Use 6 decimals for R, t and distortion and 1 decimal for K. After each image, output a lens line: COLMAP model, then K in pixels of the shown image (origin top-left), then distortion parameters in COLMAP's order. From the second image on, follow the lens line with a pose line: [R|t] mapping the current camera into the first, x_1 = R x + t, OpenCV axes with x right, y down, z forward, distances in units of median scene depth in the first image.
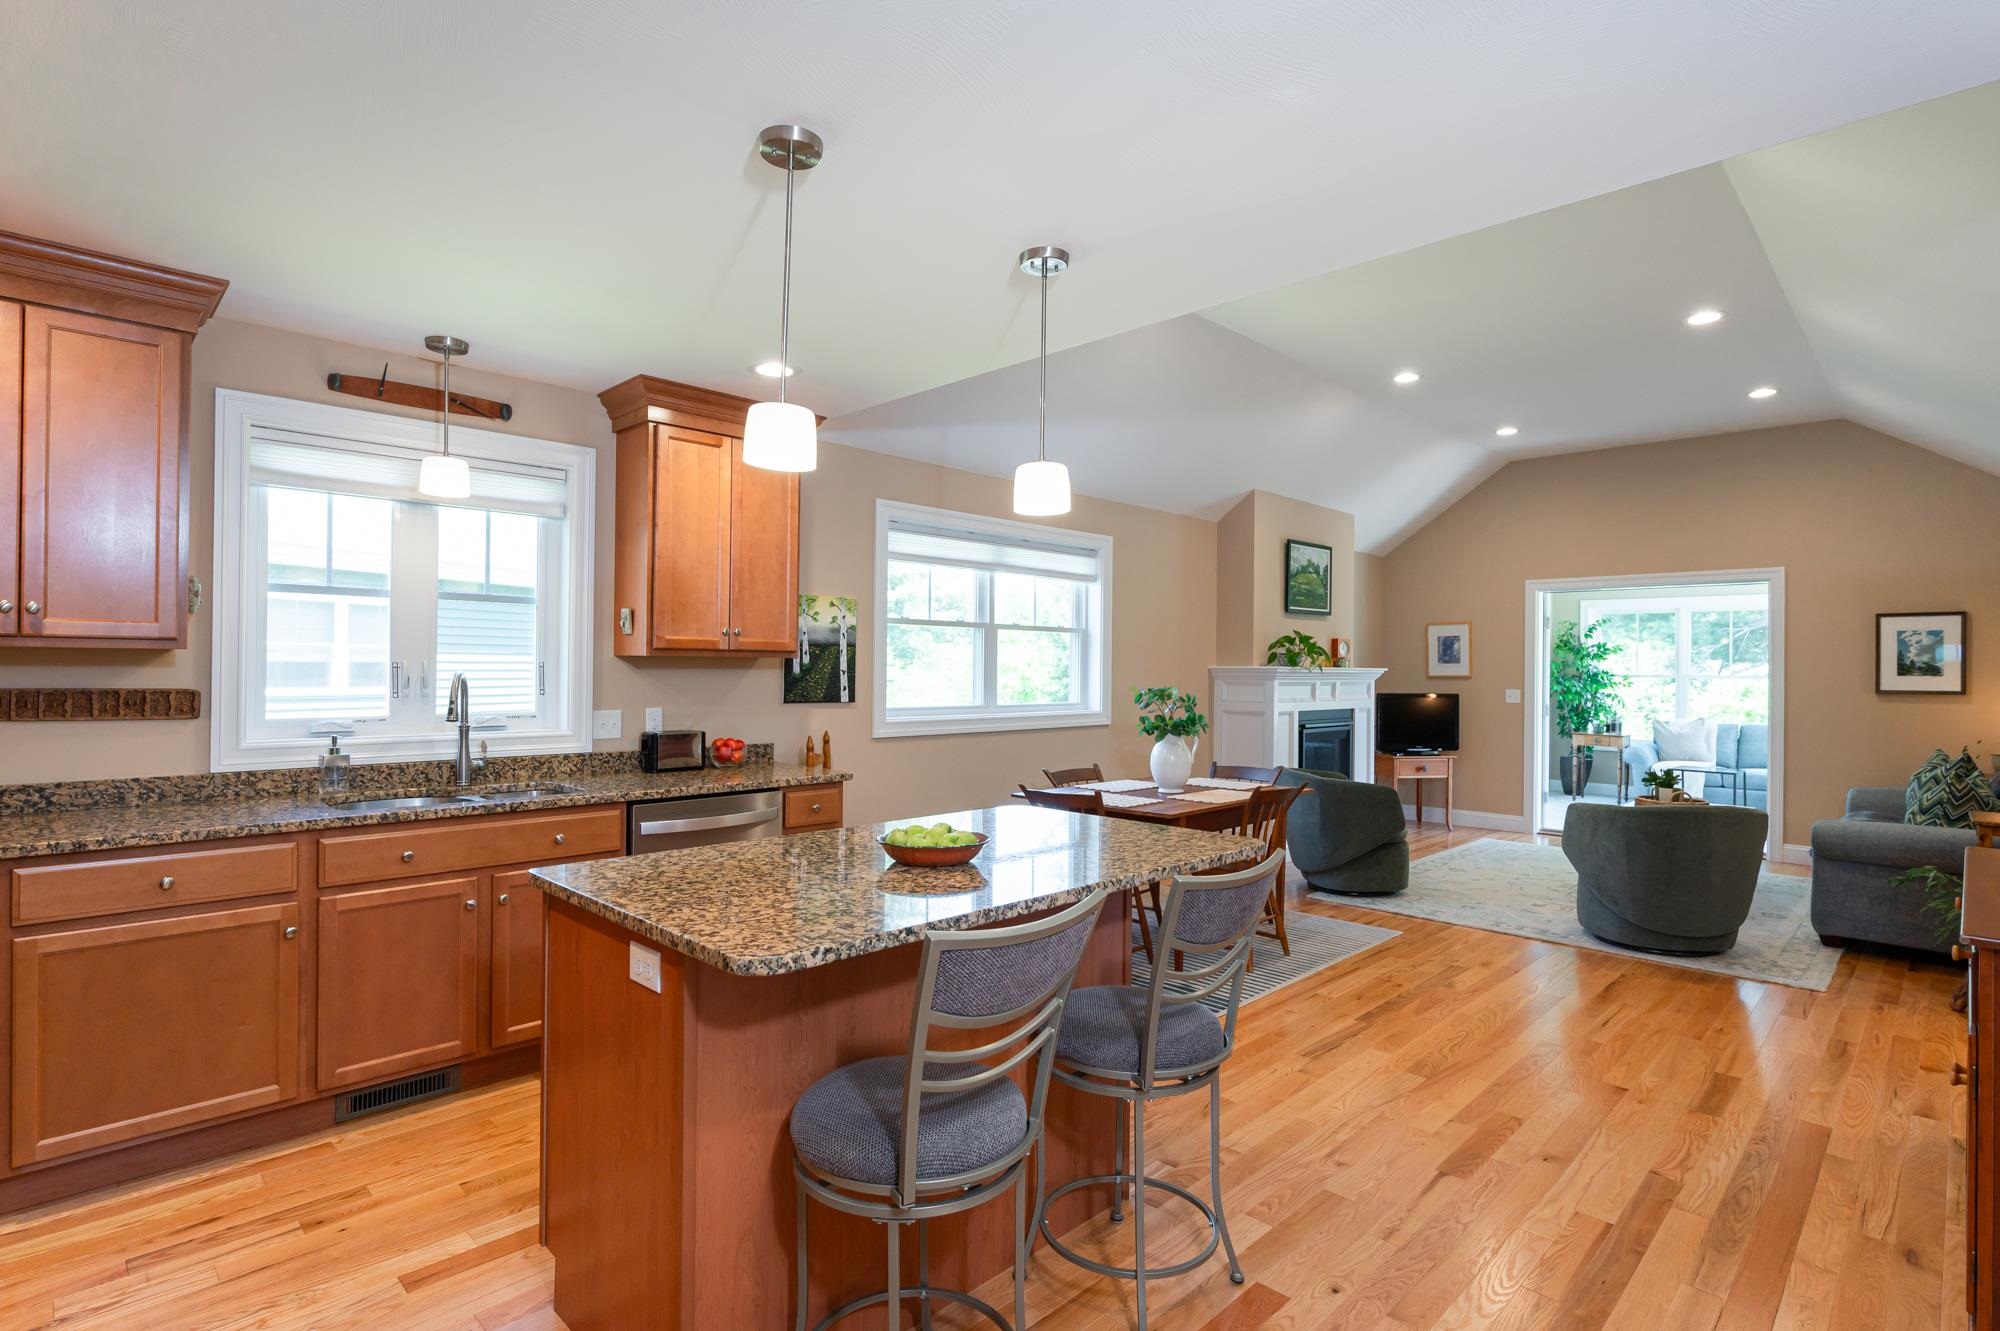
lens RADIAL K [[978.8, 0, 1004.8], [0, 978.8, 664.0], [0, 0, 1]] dist [-0.001477, 0.000151]
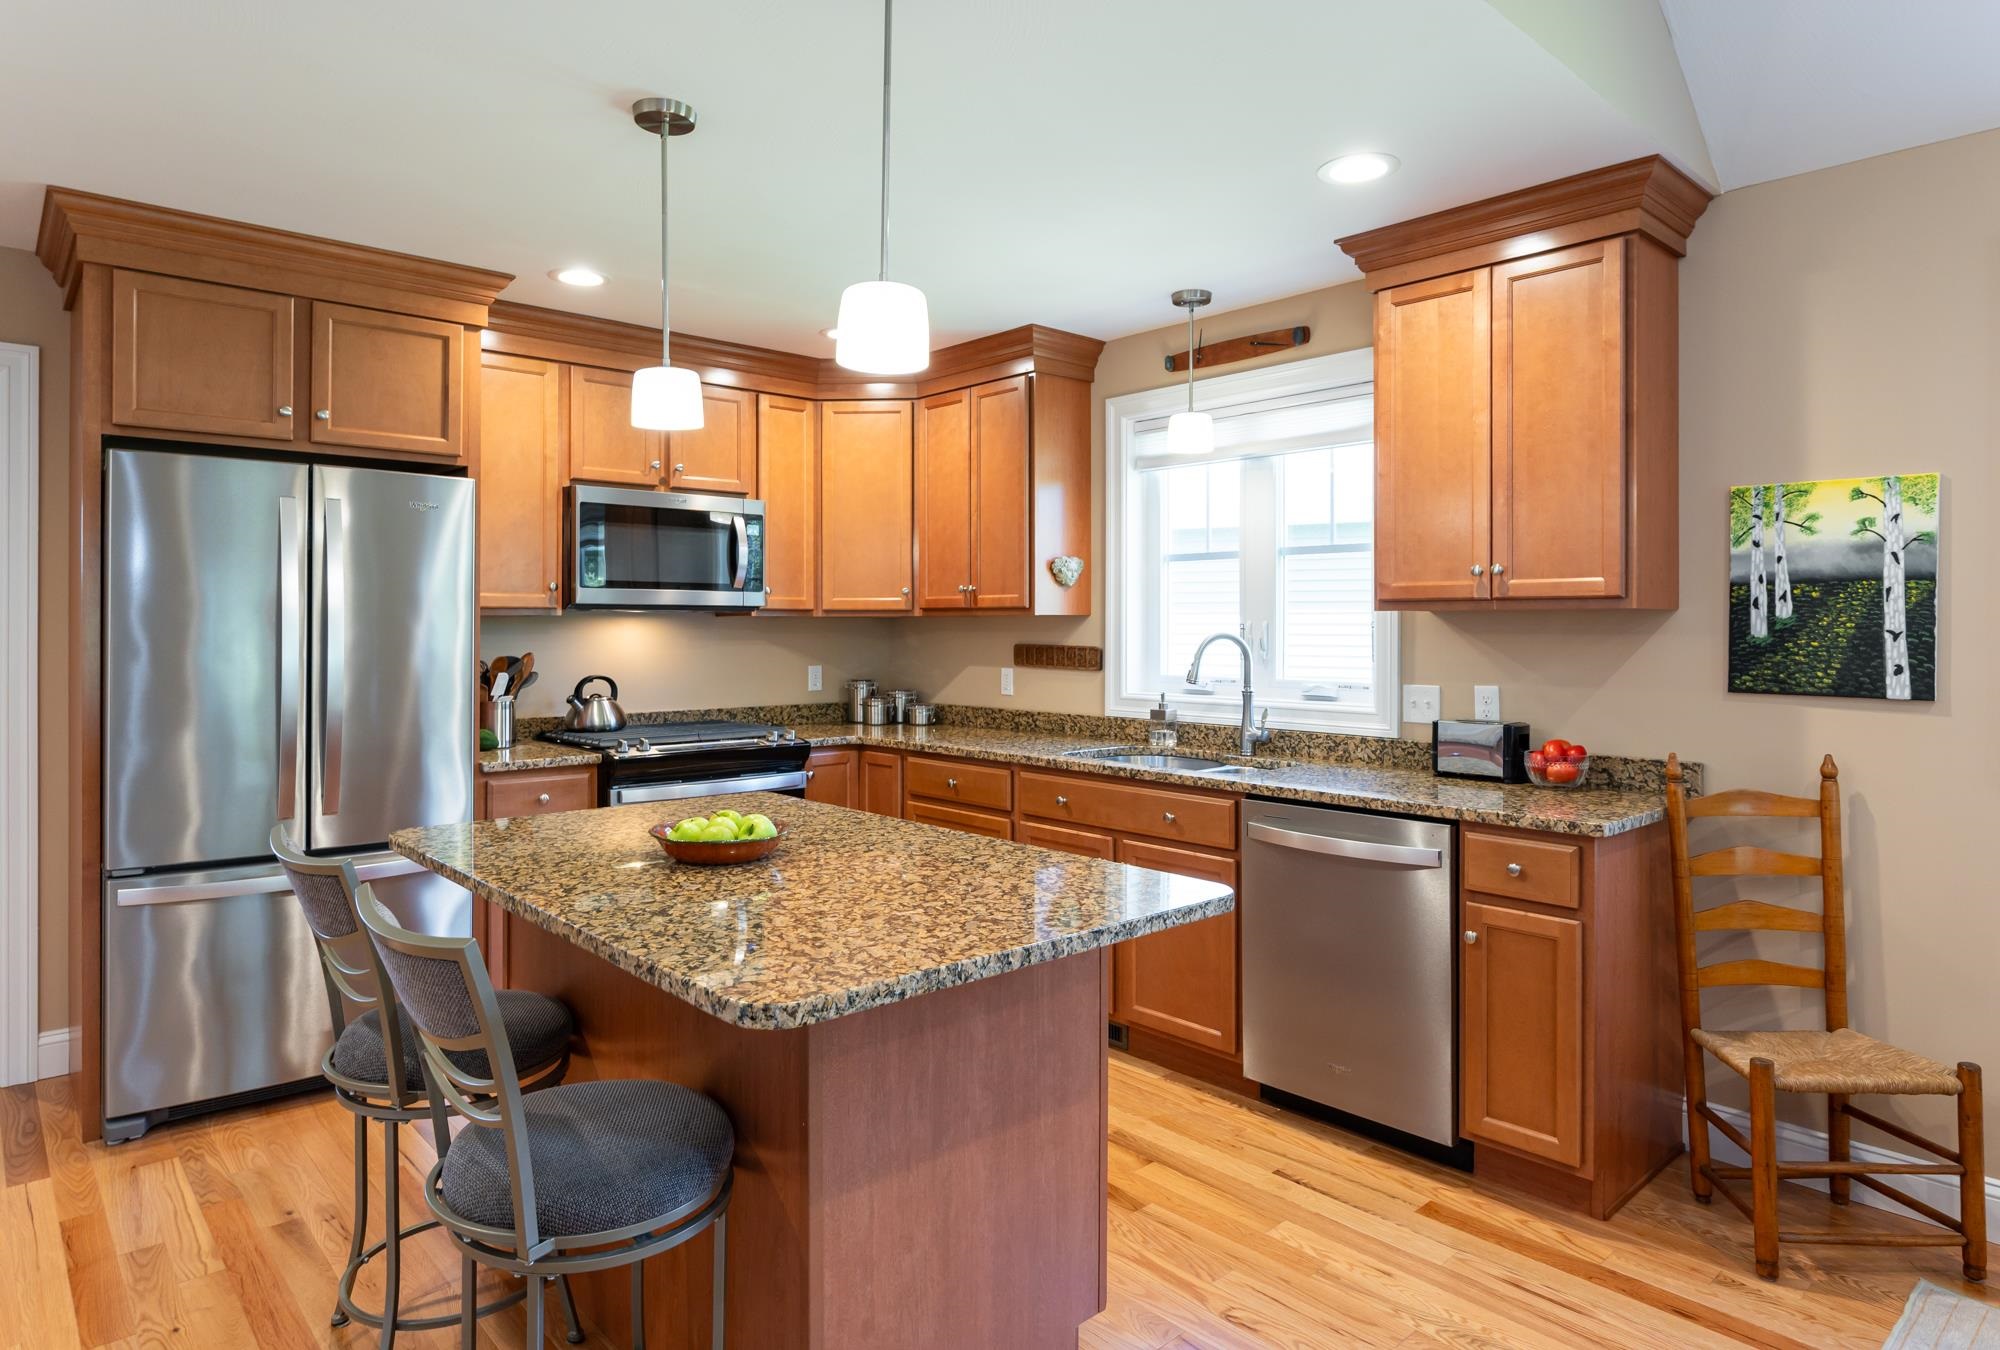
lens RADIAL K [[1164.4, 0, 965.3], [0, 1164.4, 619.9], [0, 0, 1]] dist [-0.008424, -0.001335]
pose [[-0.067913, -0.015263, -0.997574, 0.445044], [0.001947, 0.999879, -0.015431, 0.009428], [0.997689, -0.002990, -0.067875, 0.633177]]
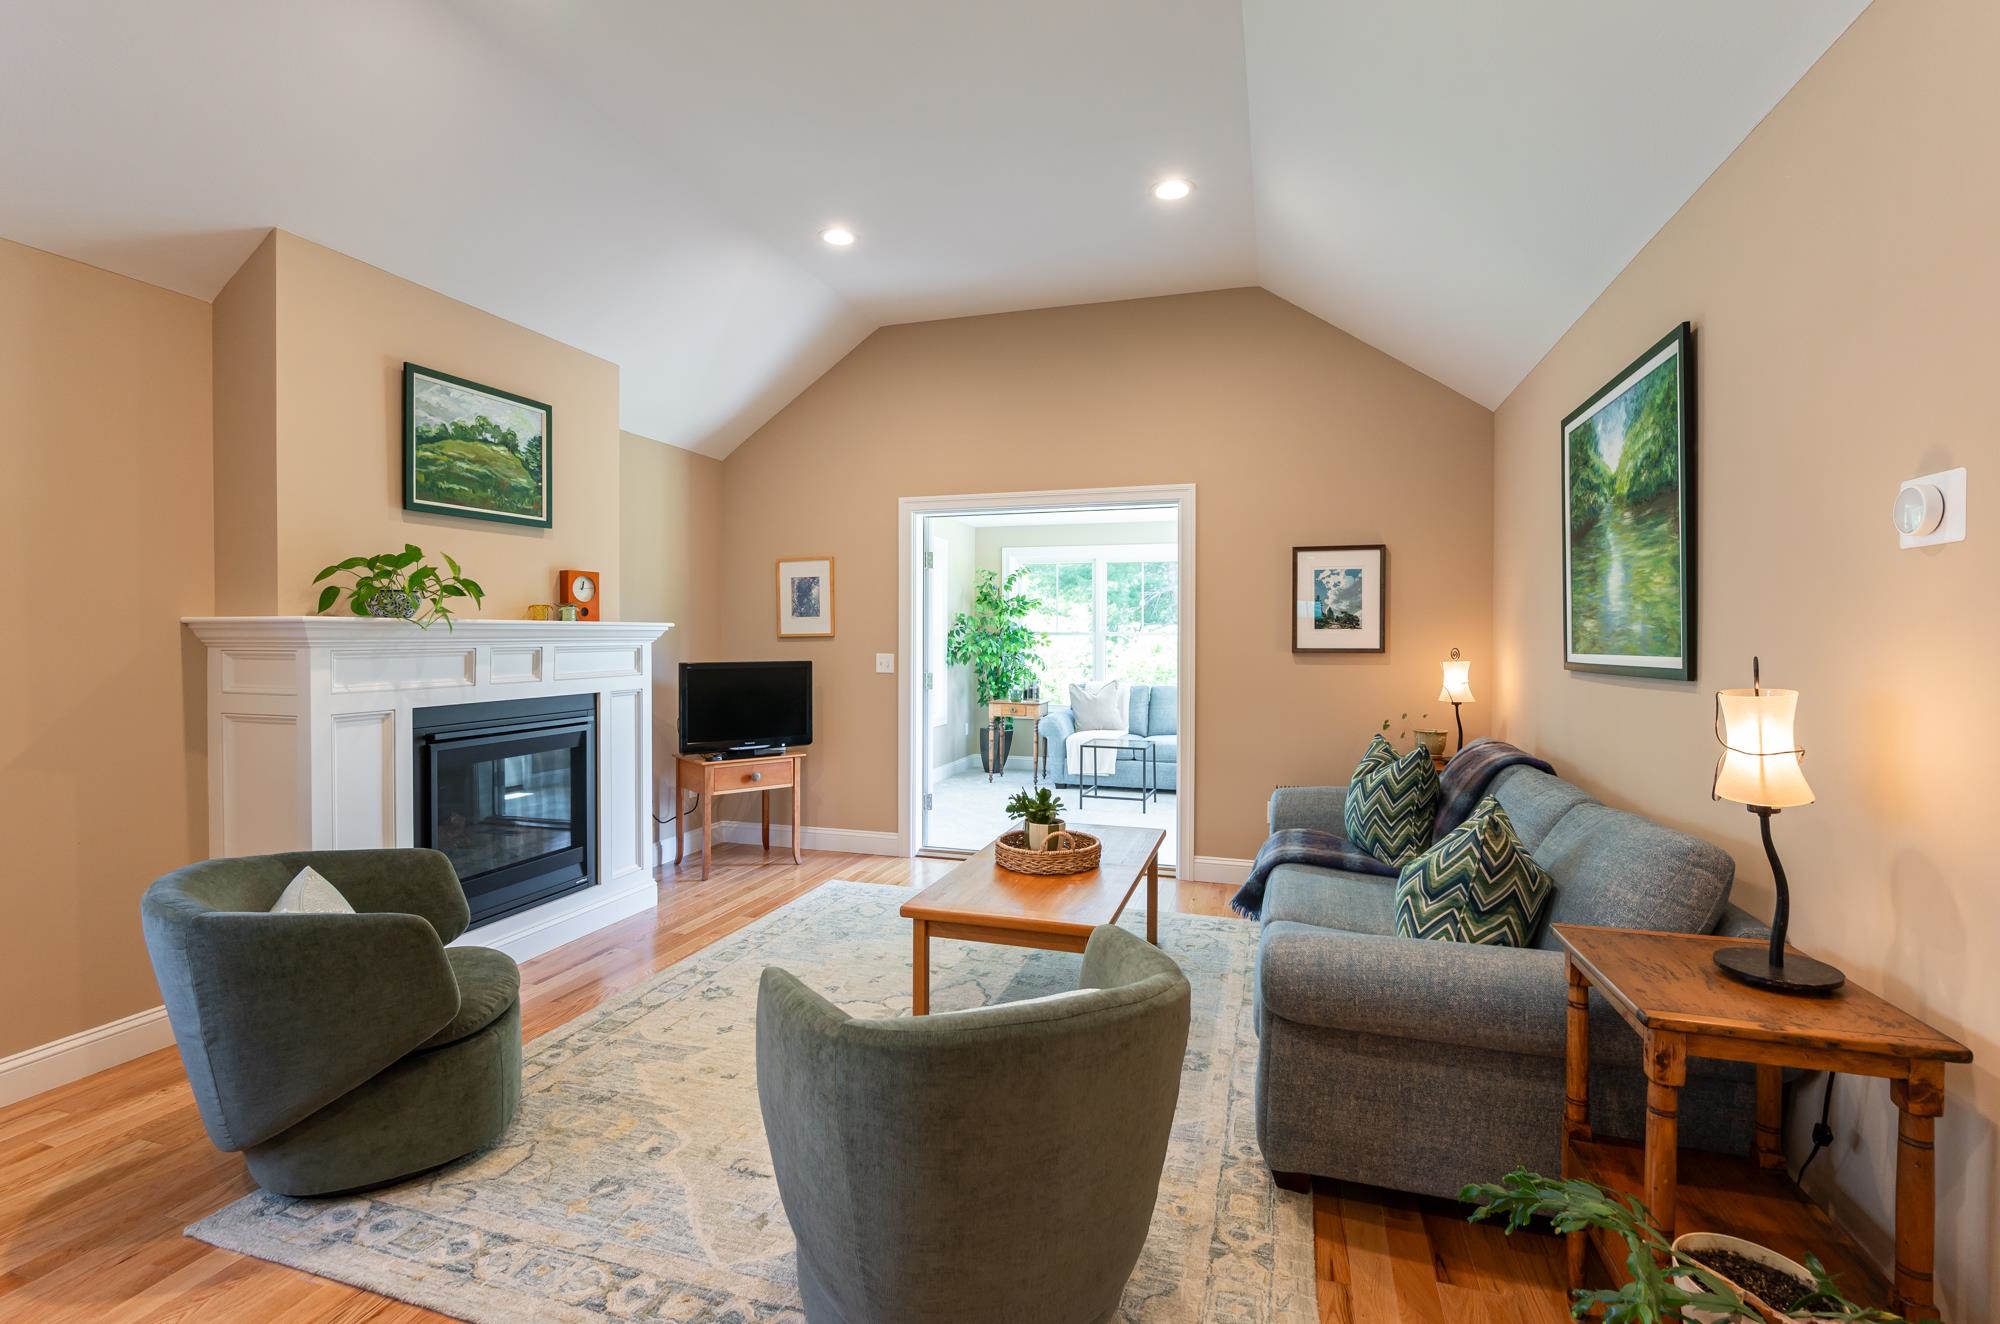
lens RADIAL K [[898.8, 0, 1001.6], [0, 898.8, 639.2], [0, 0, 1]] dist [-0.004468, 0.000119]
pose [[0.889204, -0.010440, 0.457393, 0.563998], [0.004263, 0.999885, 0.014535, 0.012843], [-0.457492, -0.010975, 0.889146, 0.733773]]
